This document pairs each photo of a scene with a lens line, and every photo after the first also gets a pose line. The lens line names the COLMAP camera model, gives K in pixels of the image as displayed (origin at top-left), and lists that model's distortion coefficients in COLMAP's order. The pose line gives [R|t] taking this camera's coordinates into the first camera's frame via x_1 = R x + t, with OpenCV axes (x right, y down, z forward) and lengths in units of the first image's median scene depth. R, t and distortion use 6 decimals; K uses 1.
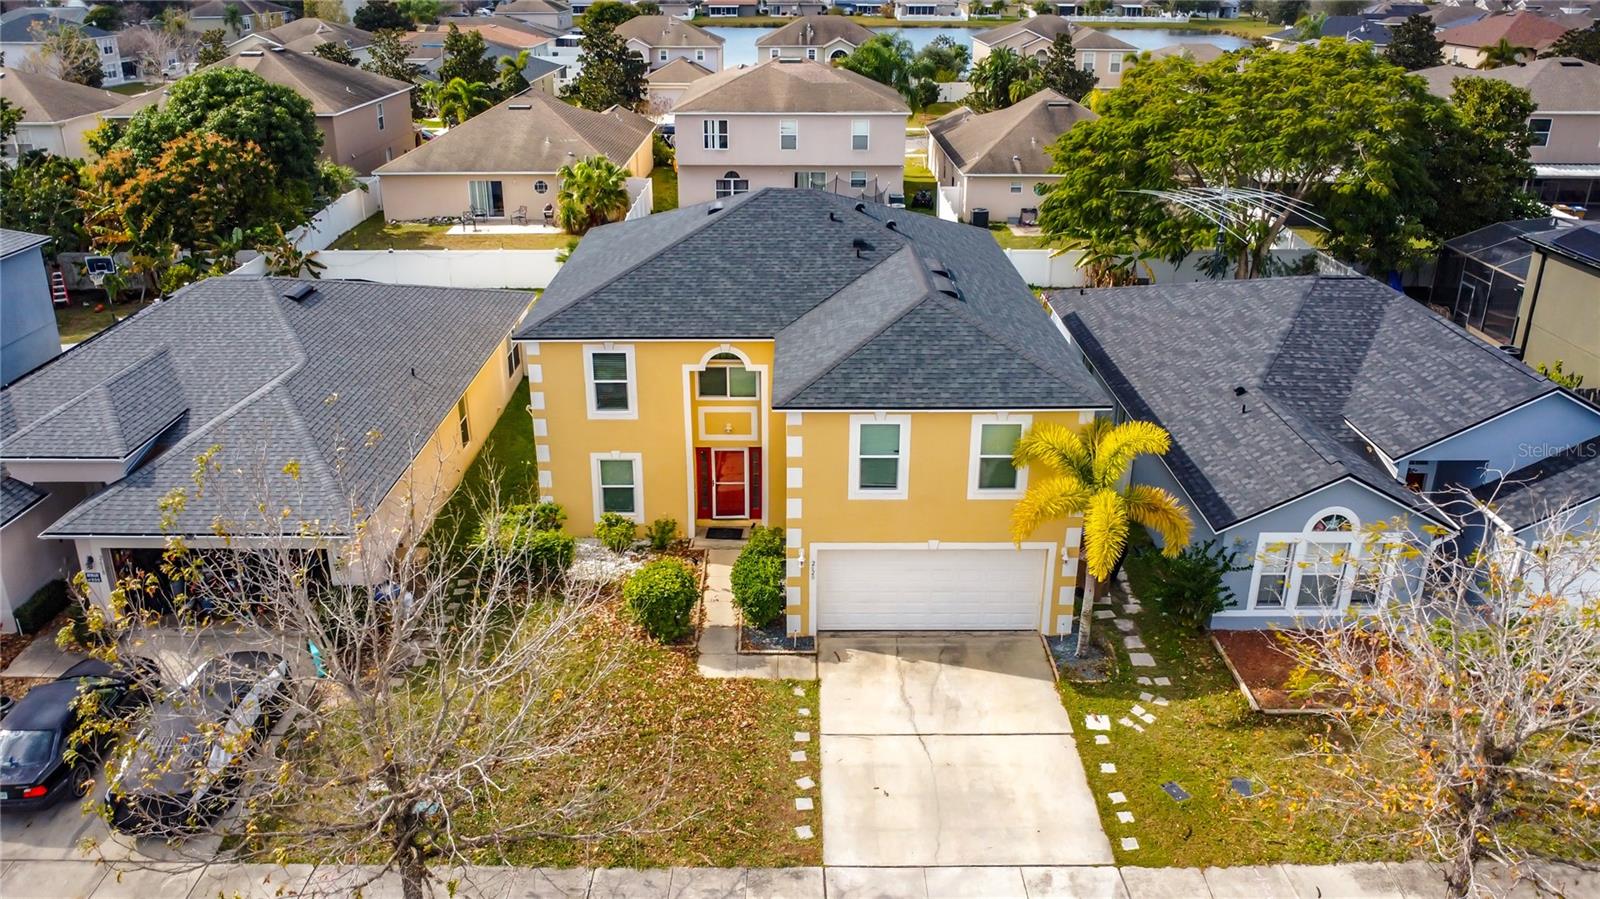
lens RADIAL K [[1170.3, 0, 800.0], [0, 1170.3, 449.5], [0, 0, 1]] dist [-0.031368, -0.007760]
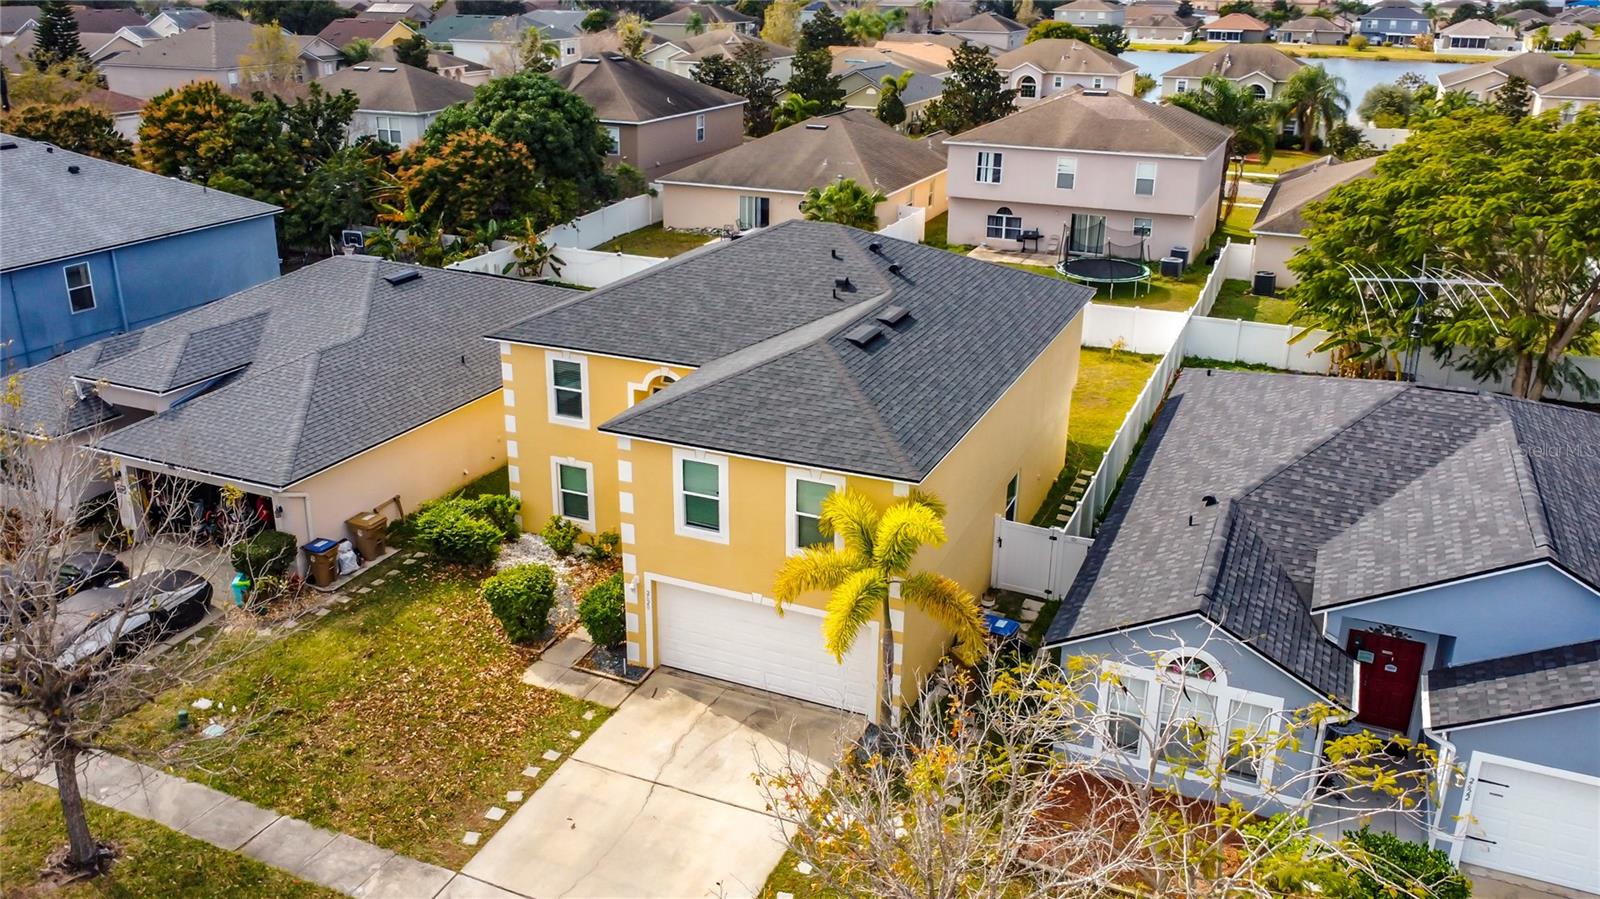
lens RADIAL K [[1261.4, 0, 798.3], [0, 1261.4, 431.4], [0, 0, 1]] dist [-0.002698, -0.011343]
pose [[0.913652, 0.145803, -0.379448, 0.458180], [-0.165366, 0.986044, -0.019287, -0.033962], [0.371340, 0.080370, 0.925012, 0.046468]]
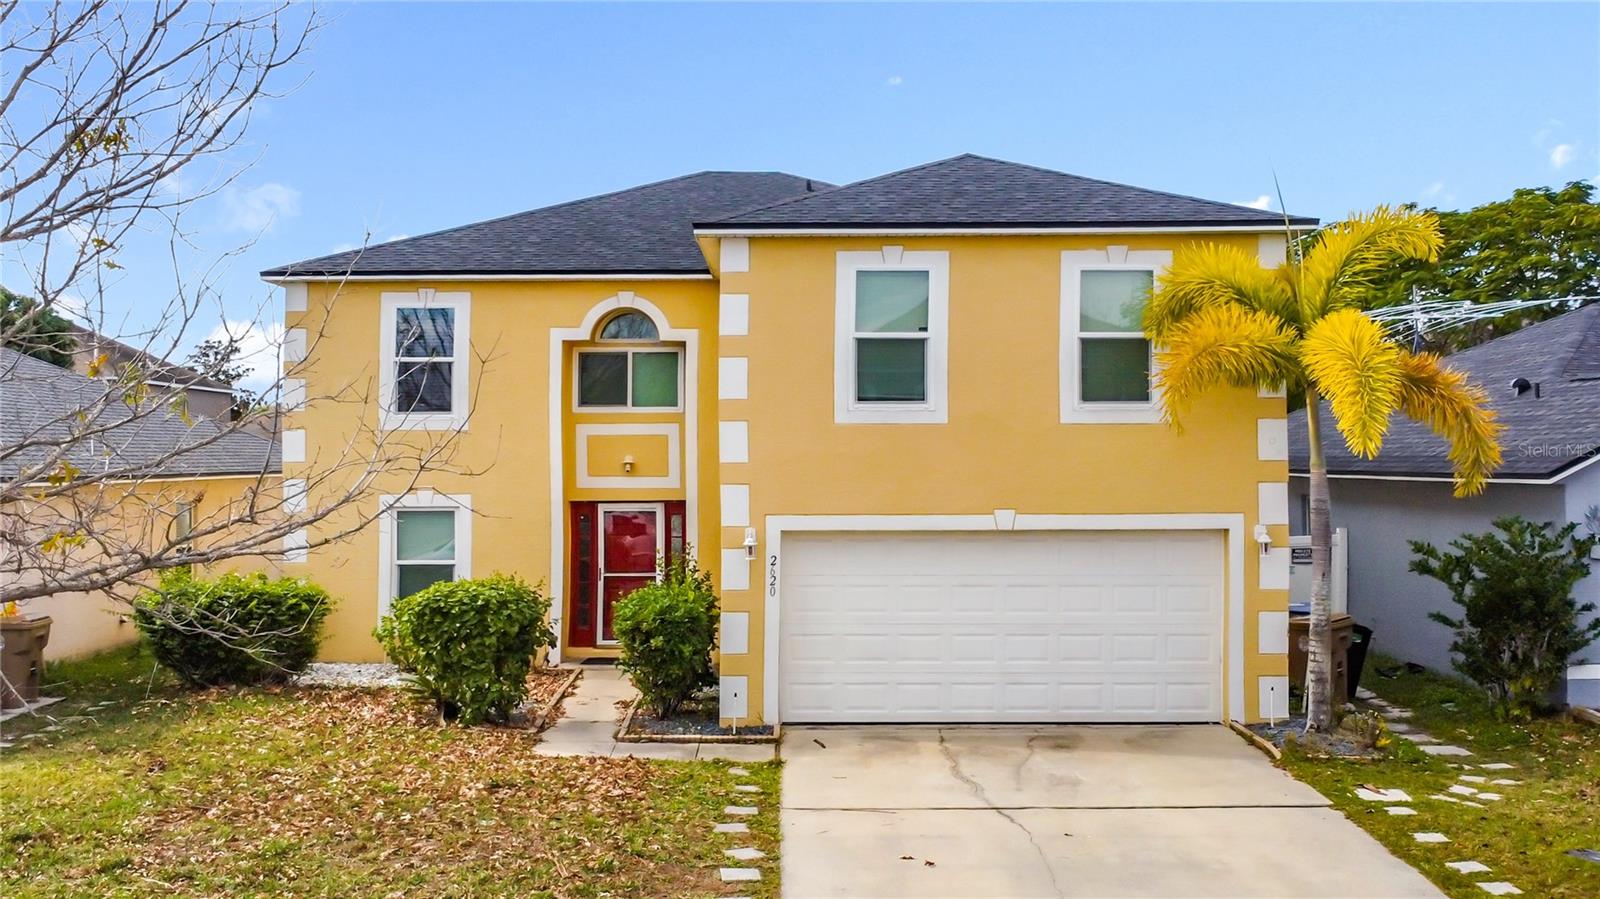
lens RADIAL K [[1576.2, 0, 781.8], [0, 1576.2, 446.5], [0, 0, 1]] dist [0.028348, -0.005025]
pose [[0.999994, -0.003466, -0.000844, 0.015241], [0.002851, 0.918691, -0.394966, 0.292148], [0.002144, 0.394961, 0.918695, 0.304397]]
